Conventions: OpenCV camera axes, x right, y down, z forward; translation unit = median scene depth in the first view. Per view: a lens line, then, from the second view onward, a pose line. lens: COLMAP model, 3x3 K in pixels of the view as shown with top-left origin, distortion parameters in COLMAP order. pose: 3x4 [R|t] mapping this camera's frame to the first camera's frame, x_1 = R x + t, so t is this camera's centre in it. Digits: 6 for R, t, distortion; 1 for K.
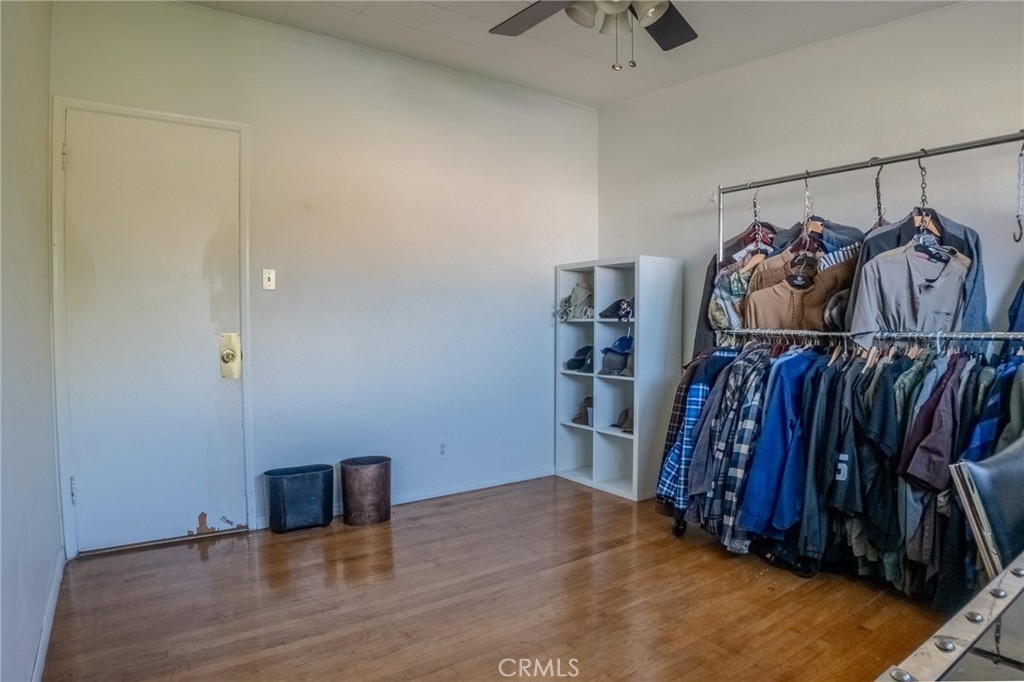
lens RADIAL K [[585.1, 0, 522.5], [0, 585.1, 344.3], [0, 0, 1]] dist [-0.094703, 0.017229]
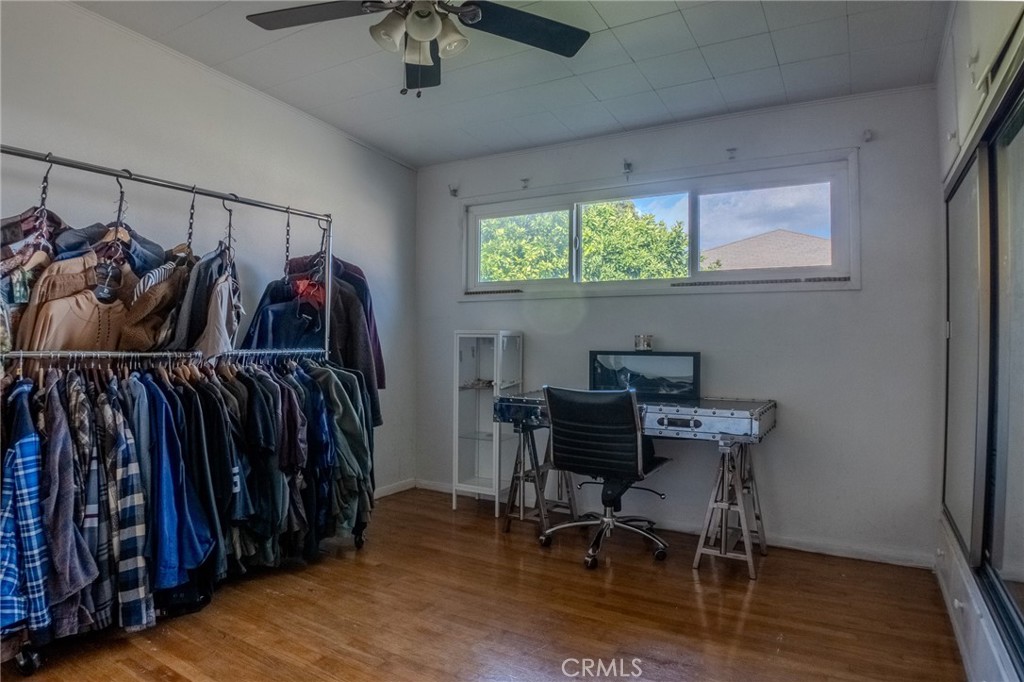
lens RADIAL K [[596.5, 0, 506.0], [0, 596.5, 343.7], [0, 0, 1]] dist [-0.082866, 0.003270]
pose [[-0.387642, -0.003657, 0.921803, -0.538080], [0.029128, 0.999444, 0.016214, -0.033250], [-0.921350, 0.033135, -0.387320, 0.798029]]
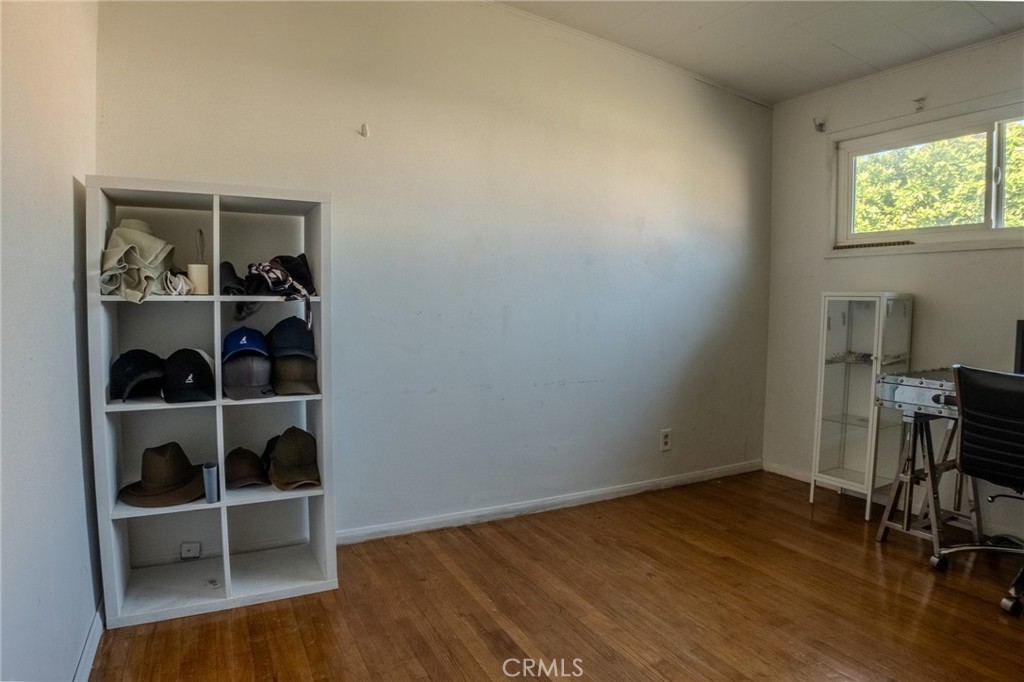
lens RADIAL K [[596.5, 0, 506.0], [0, 596.5, 343.7], [0, 0, 1]] dist [-0.082866, 0.003270]
pose [[0.144650, -0.066073, 0.987274, -0.434823], [0.027908, 0.997643, 0.062678, -0.032990], [-0.989089, 0.018487, 0.146153, 0.812813]]
